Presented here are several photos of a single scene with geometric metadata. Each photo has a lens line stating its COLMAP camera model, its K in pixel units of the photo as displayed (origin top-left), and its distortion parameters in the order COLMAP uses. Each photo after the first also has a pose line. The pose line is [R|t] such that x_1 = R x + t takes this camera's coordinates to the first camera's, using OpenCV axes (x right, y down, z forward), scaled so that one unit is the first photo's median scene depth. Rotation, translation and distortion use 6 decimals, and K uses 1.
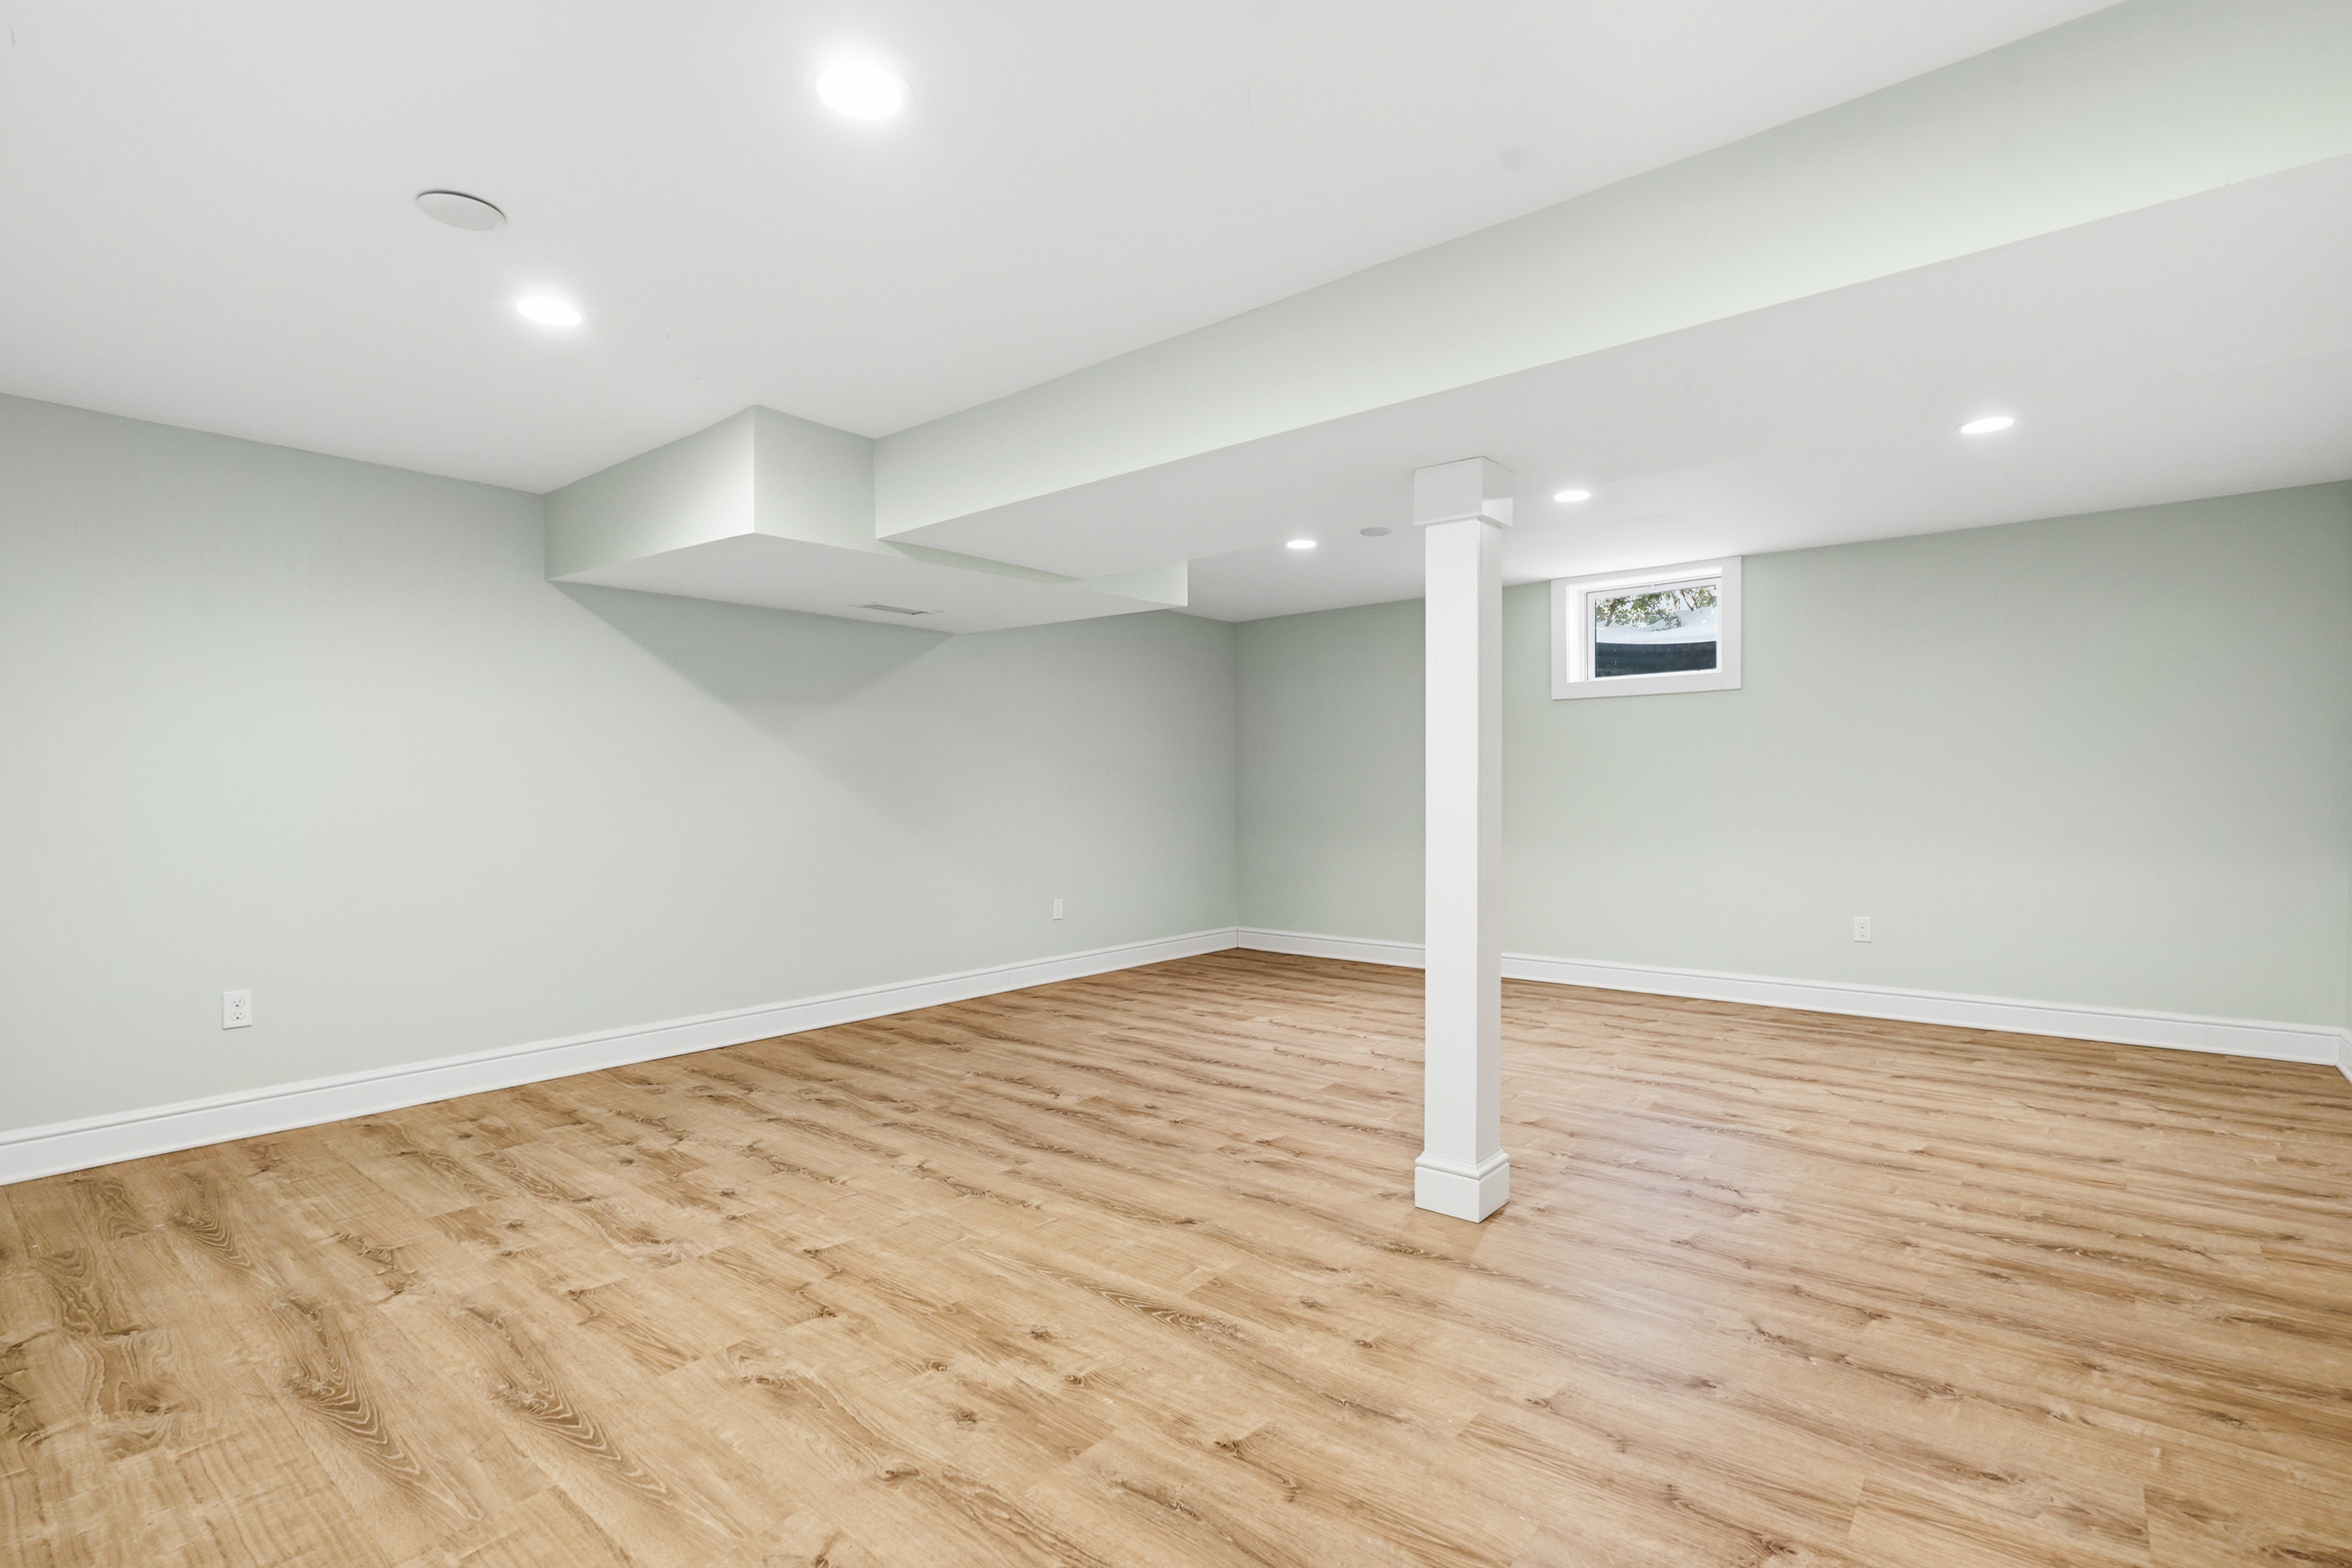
lens RADIAL K [[1088.4, 0, 1176.5], [0, 1088.4, 790.8], [0, 0, 1]] dist [0.008916, 0.000179]
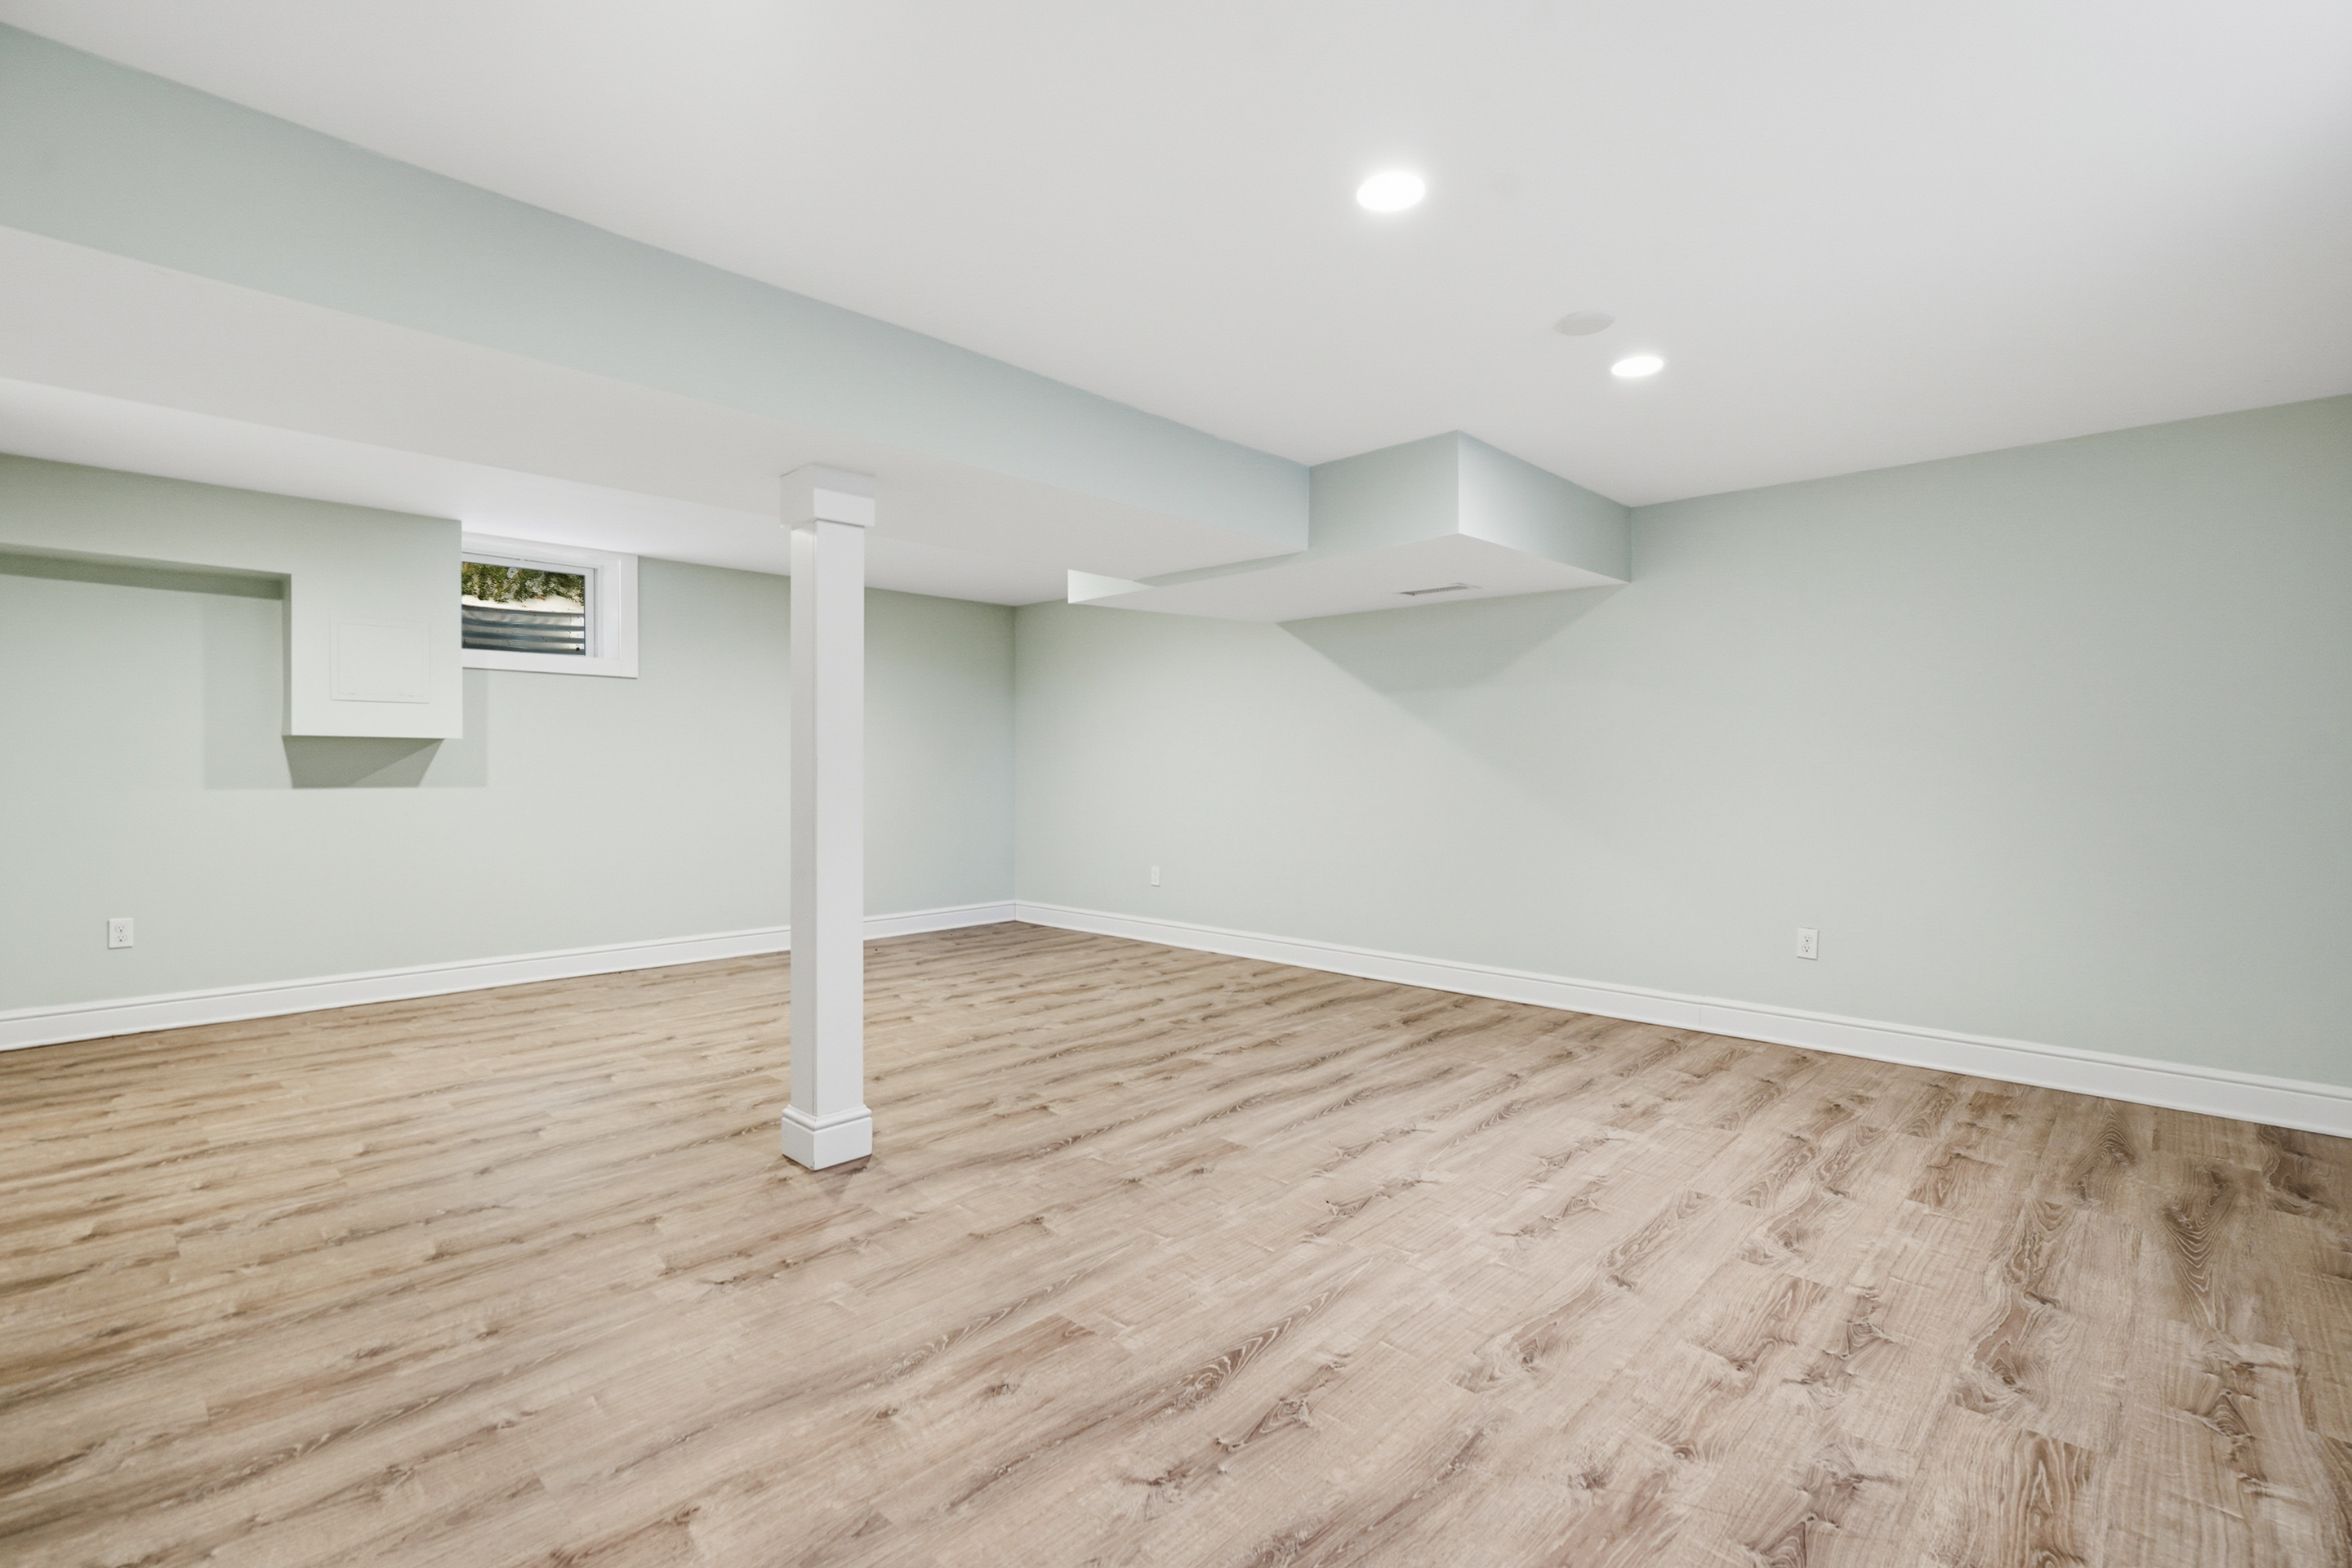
lens RADIAL K [[1088.4, 0, 1176.5], [0, 1088.4, 790.8], [0, 0, 1]] dist [0.008916, 0.000179]
pose [[-0.082804, 0.028359, -0.996162, 1.346399], [-0.002626, 0.999585, 0.028675, -0.011669], [0.996562, 0.004990, -0.082695, 1.487861]]
